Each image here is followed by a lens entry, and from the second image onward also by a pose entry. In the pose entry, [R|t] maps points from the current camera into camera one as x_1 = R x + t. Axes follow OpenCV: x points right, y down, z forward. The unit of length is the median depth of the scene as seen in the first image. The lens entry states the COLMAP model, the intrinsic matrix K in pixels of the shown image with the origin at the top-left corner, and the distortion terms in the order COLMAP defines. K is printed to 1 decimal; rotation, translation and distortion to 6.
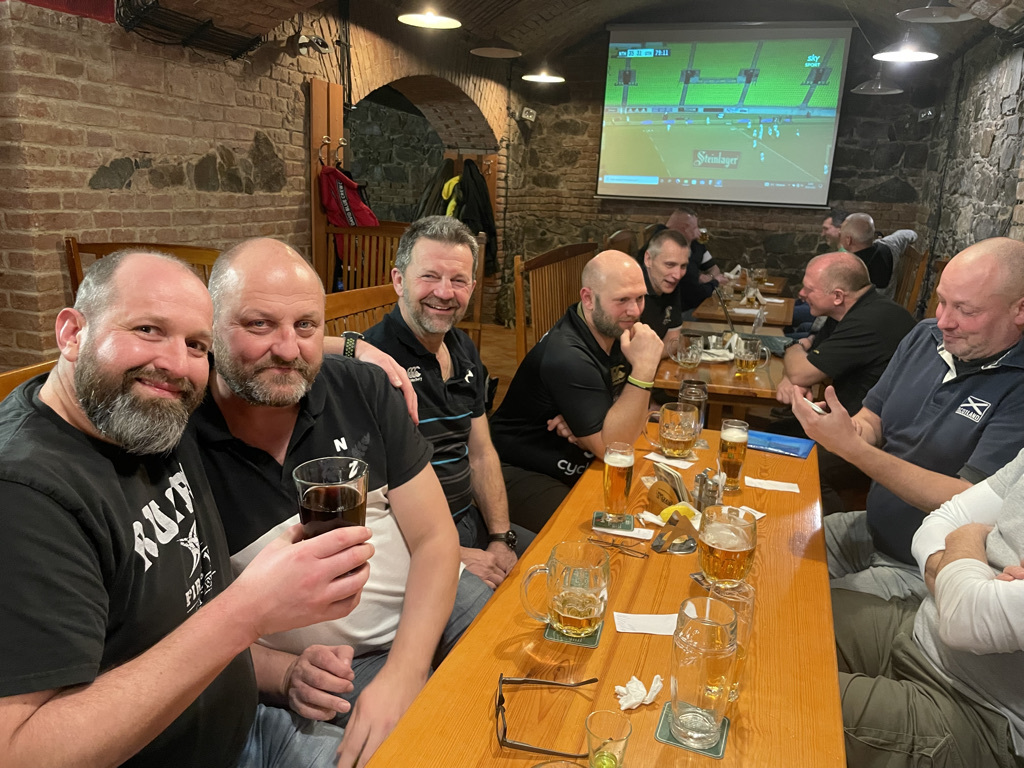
lens RADIAL K [[775.8, 0, 502.8], [0, 775.8, 386.0], [0, 0, 1]] dist [0.092388, -0.125383]
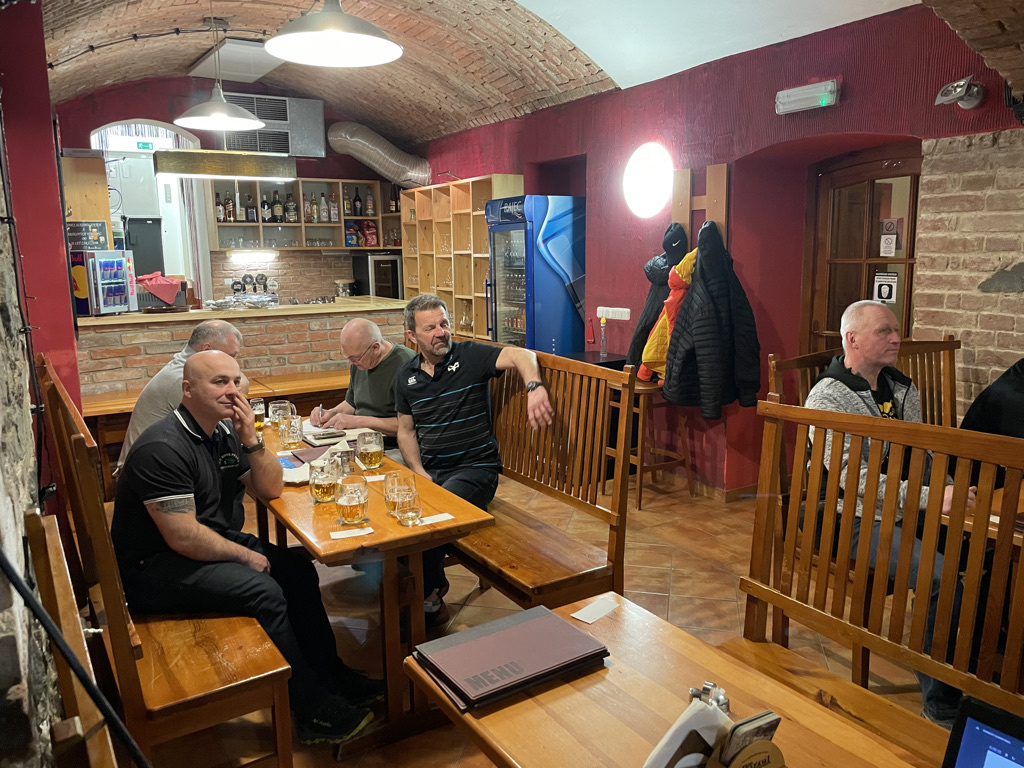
lens RADIAL K [[775.8, 0, 505.6], [0, 775.8, 369.3], [0, 0, 1]] dist [0.092388, -0.125383]
pose [[-0.646886, 0.088987, -0.757377, 0.302270], [-0.196089, 0.940363, 0.277969, -0.142624], [0.736944, 0.328327, -0.590859, 0.528838]]
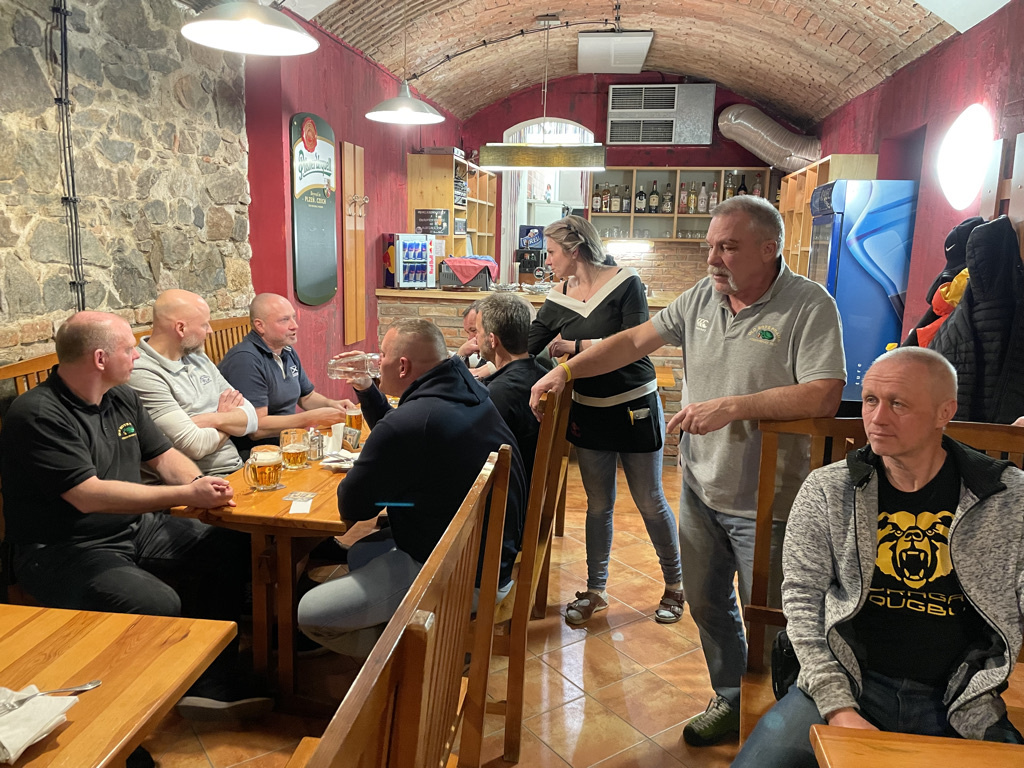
lens RADIAL K [[775.8, 0, 511.0], [0, 775.8, 366.1], [0, 0, 1]] dist [0.092388, -0.125383]
pose [[-0.984583, -0.036853, -0.170989, 0.042336], [-0.102045, 0.914977, 0.390389, -0.175827], [0.142064, 0.401819, -0.904632, 0.613905]]
